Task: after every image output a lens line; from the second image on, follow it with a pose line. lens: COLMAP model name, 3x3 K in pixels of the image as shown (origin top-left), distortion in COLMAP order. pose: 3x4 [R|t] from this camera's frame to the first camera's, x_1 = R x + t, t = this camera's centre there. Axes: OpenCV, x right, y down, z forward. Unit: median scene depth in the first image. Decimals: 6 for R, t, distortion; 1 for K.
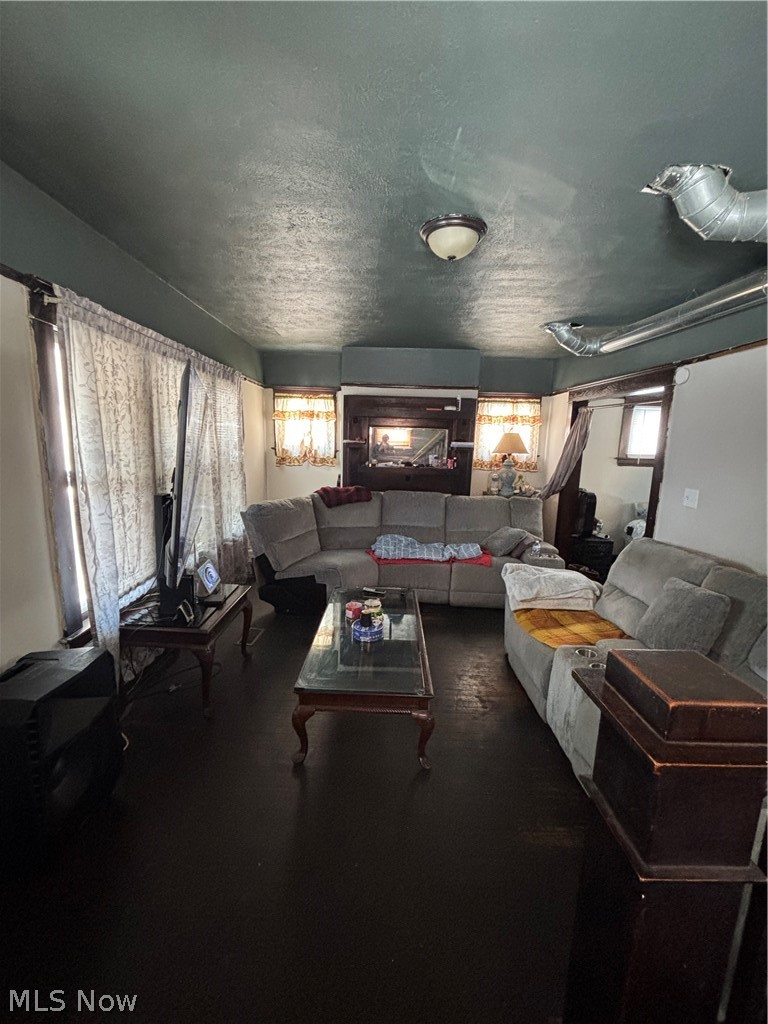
lens RADIAL K [[413.9, 0, 383.2], [0, 413.9, 509.3], [0, 0, 1]] dist [-0.002229, -0.000128]
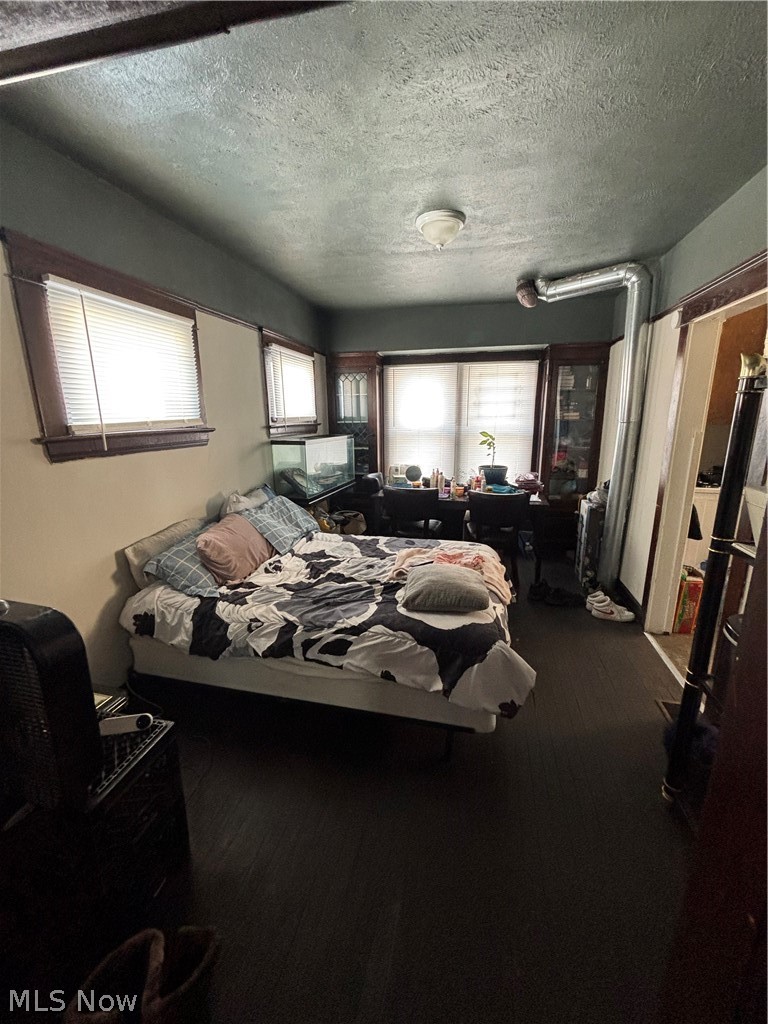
lens RADIAL K [[413.9, 0, 386.3], [0, 413.9, 506.6], [0, 0, 1]] dist [-0.002229, -0.000128]
pose [[0.232423, -0.247883, 0.940497, 0.311092], [0.175357, 0.961811, 0.210165, -0.094152], [-0.956676, 0.116075, 0.267015, 0.662372]]
